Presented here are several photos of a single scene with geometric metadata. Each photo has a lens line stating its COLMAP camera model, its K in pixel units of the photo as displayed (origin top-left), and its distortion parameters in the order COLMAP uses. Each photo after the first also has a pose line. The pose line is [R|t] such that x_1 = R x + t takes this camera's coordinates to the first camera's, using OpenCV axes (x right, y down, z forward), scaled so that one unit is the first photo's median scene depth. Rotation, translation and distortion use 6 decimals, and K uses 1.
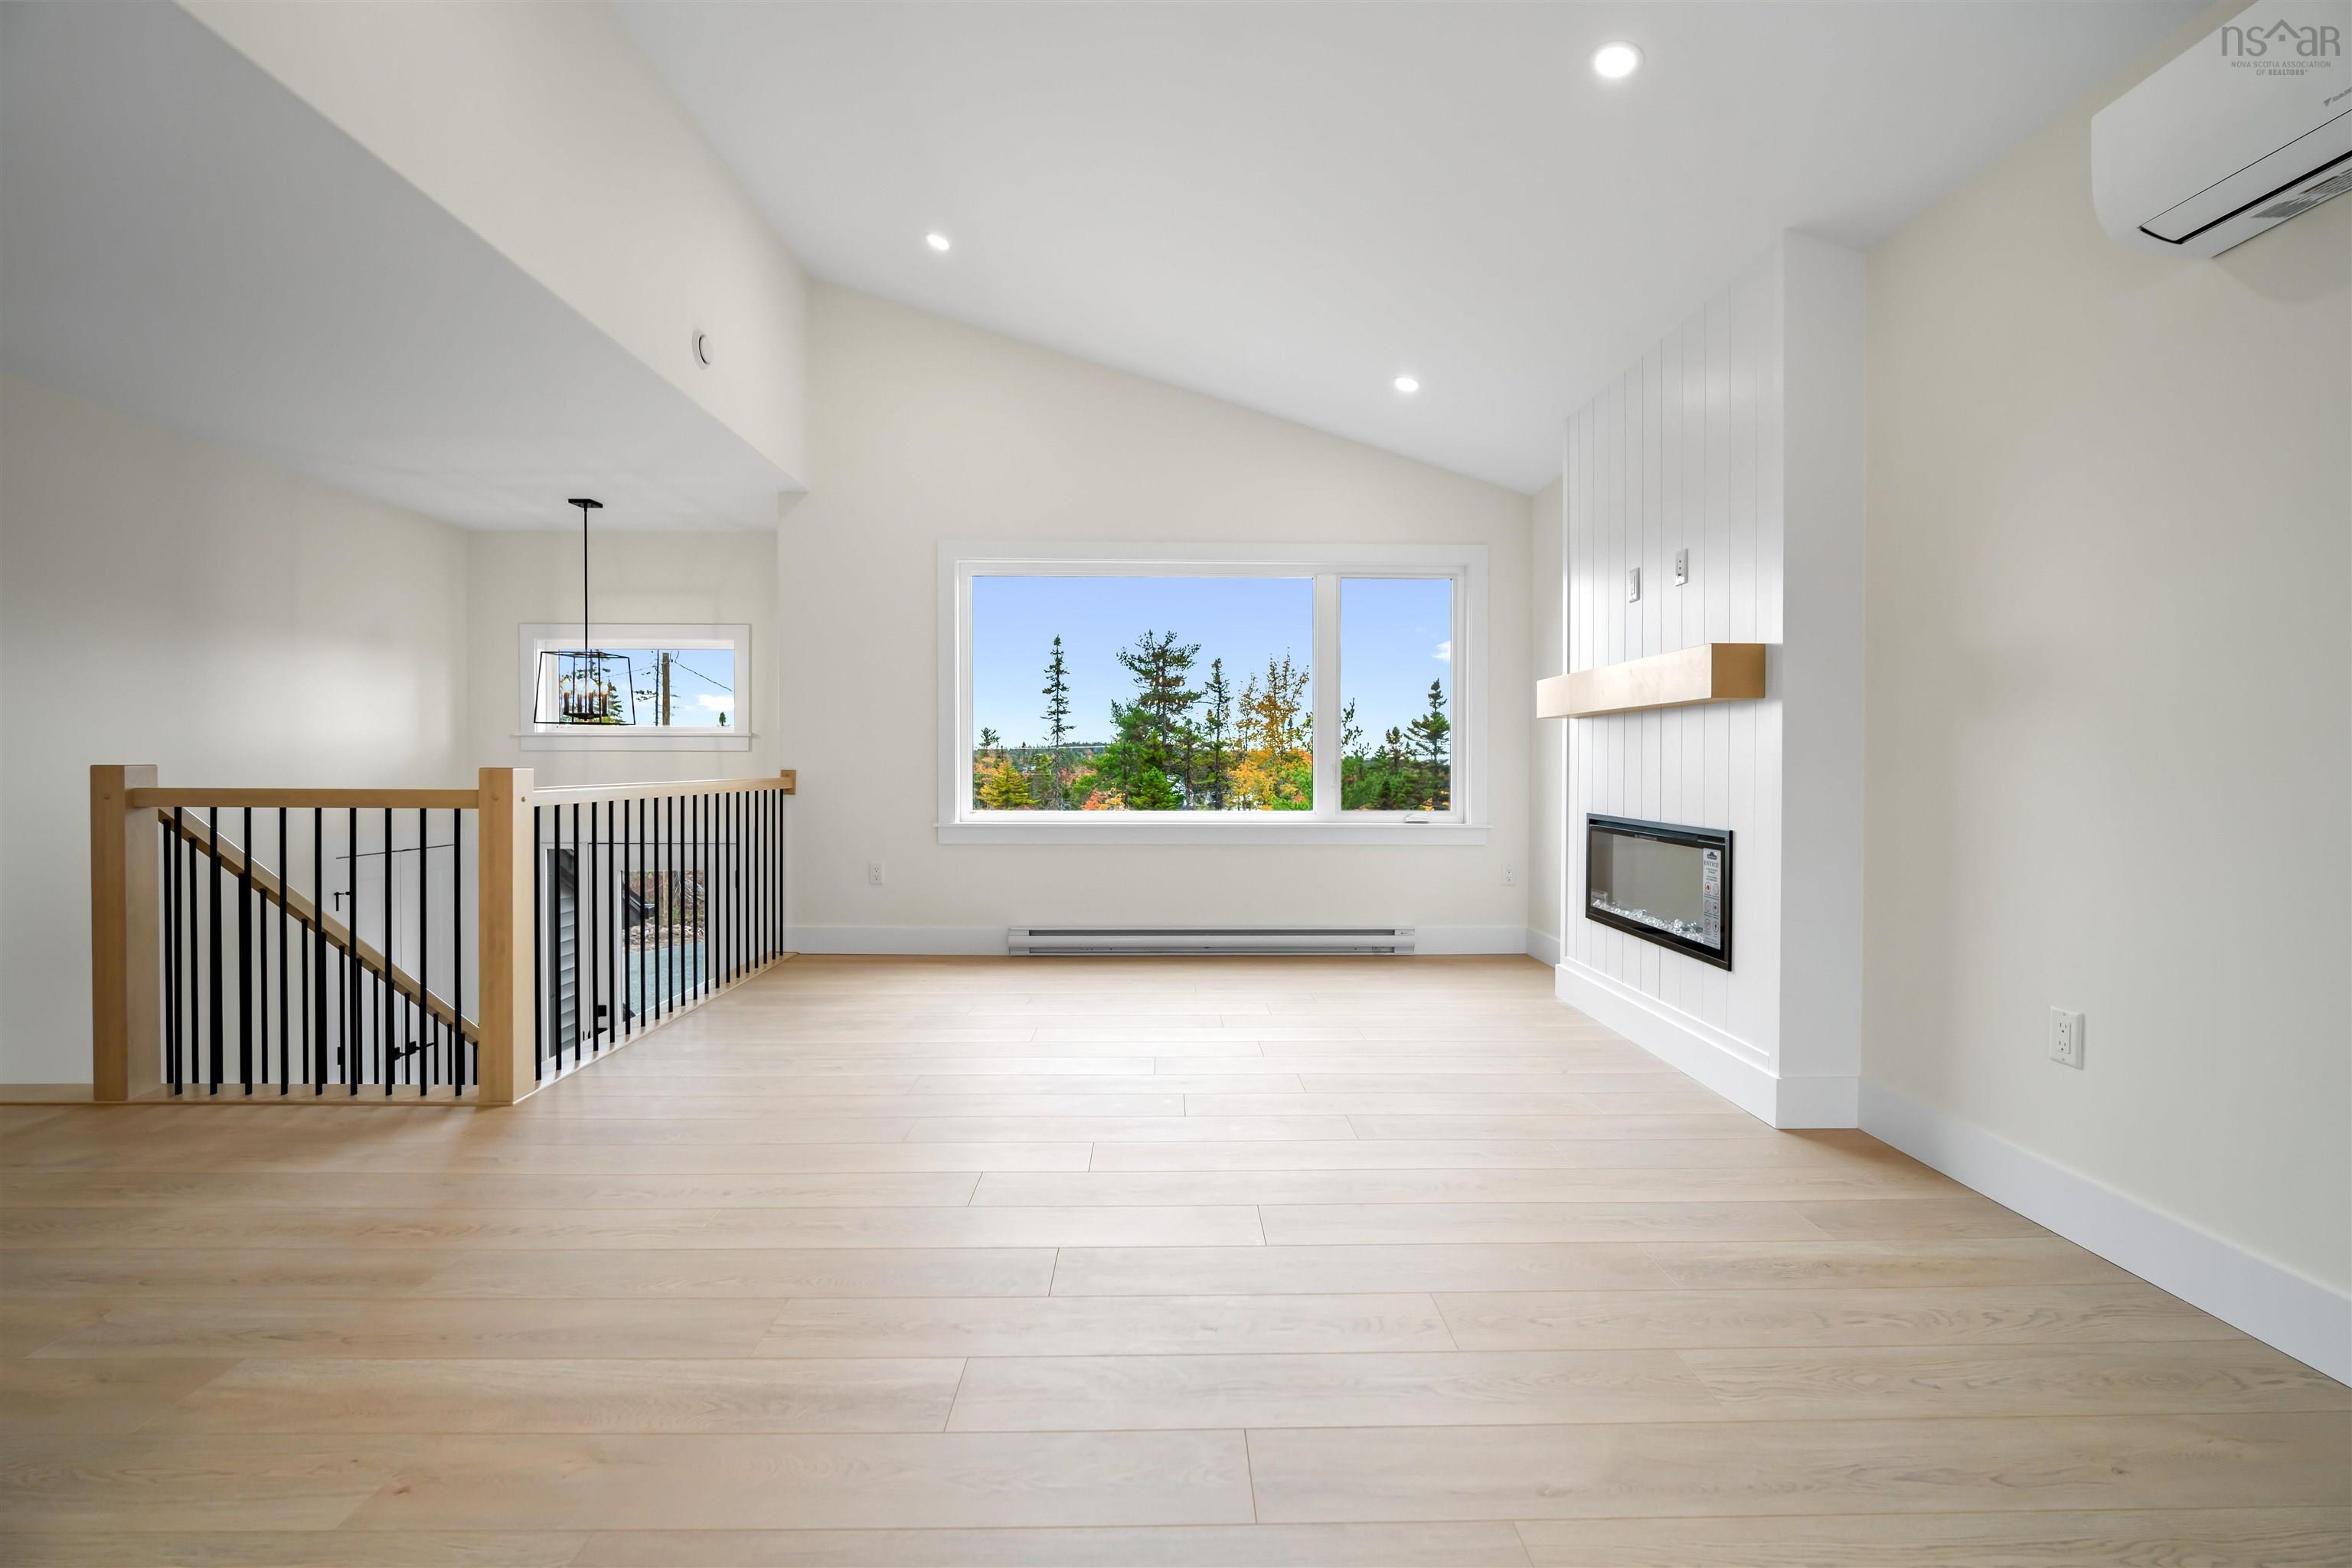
lens RADIAL K [[1026.7, 0, 1177.9], [0, 1026.7, 770.7], [0, 0, 1]] dist [-0.005783, 0.000759]
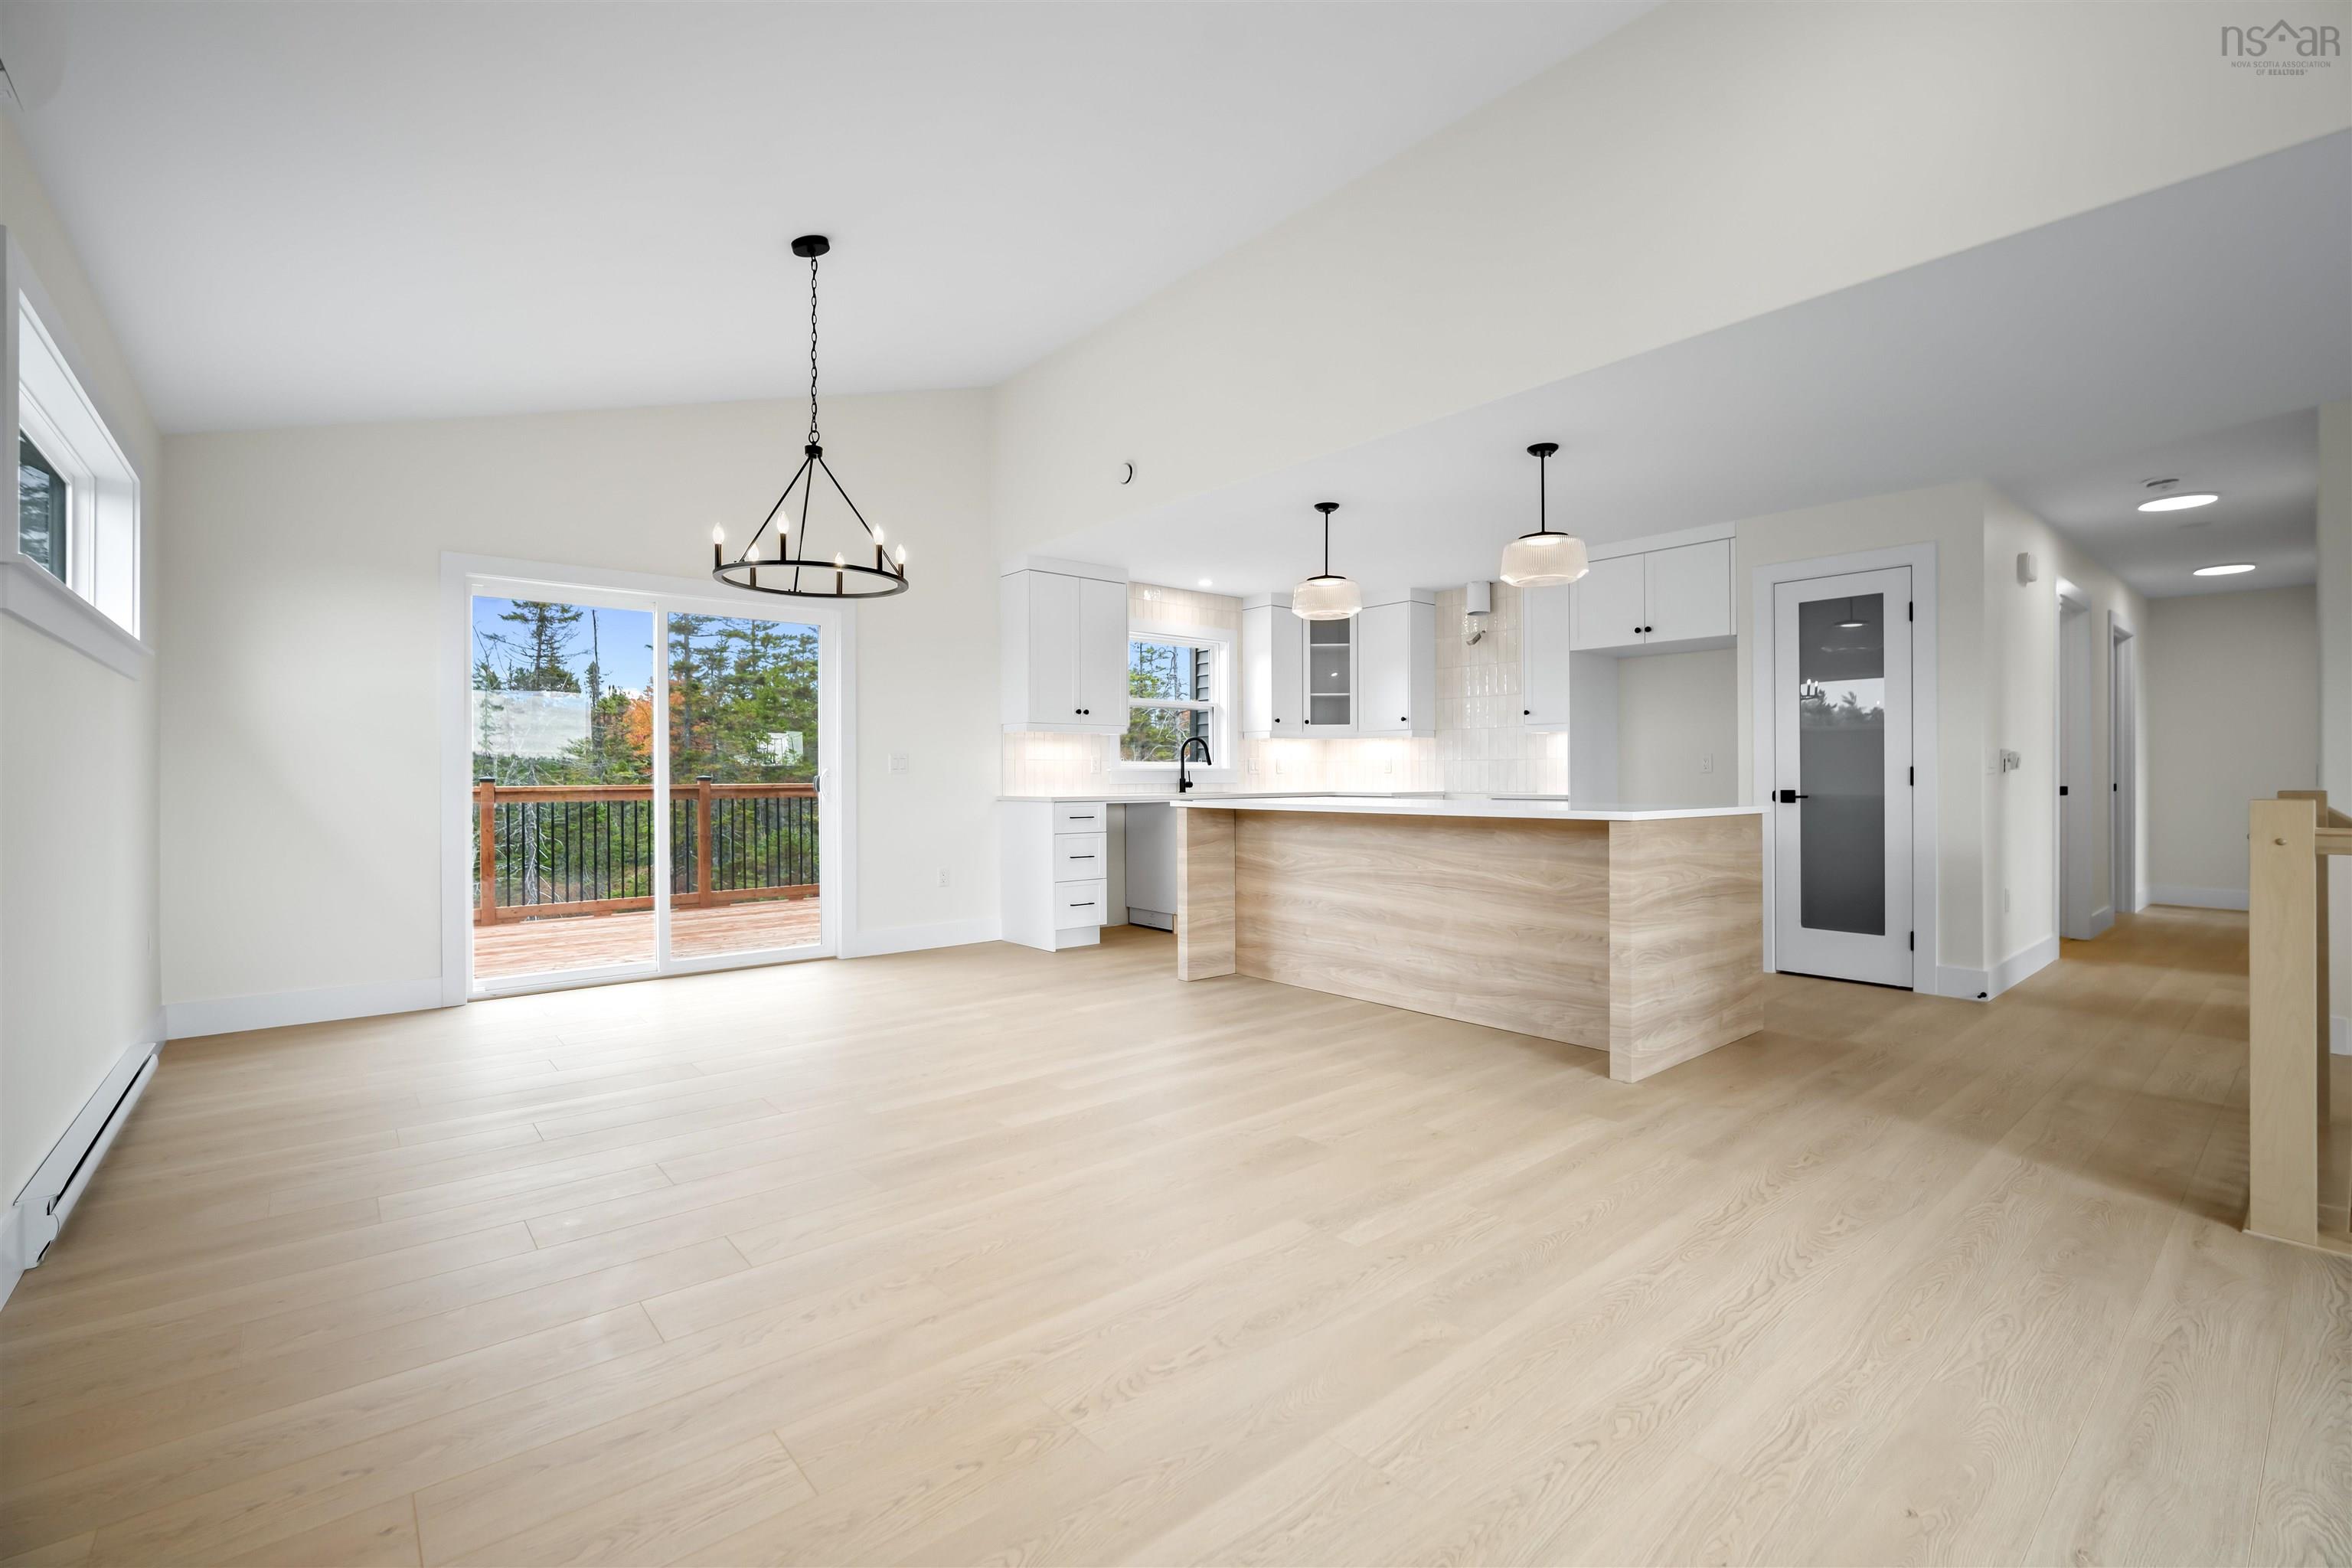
lens RADIAL K [[1022.0, 0, 1183.1], [0, 1022.0, 768.5], [0, 0, 1]] dist [-0.003743, -0.000288]
pose [[-0.773322, -0.004062, -0.634001, 0.260092], [-0.004181, 0.999990, -0.001307, -0.012459], [0.634000, 0.001640, -0.773331, 0.607602]]
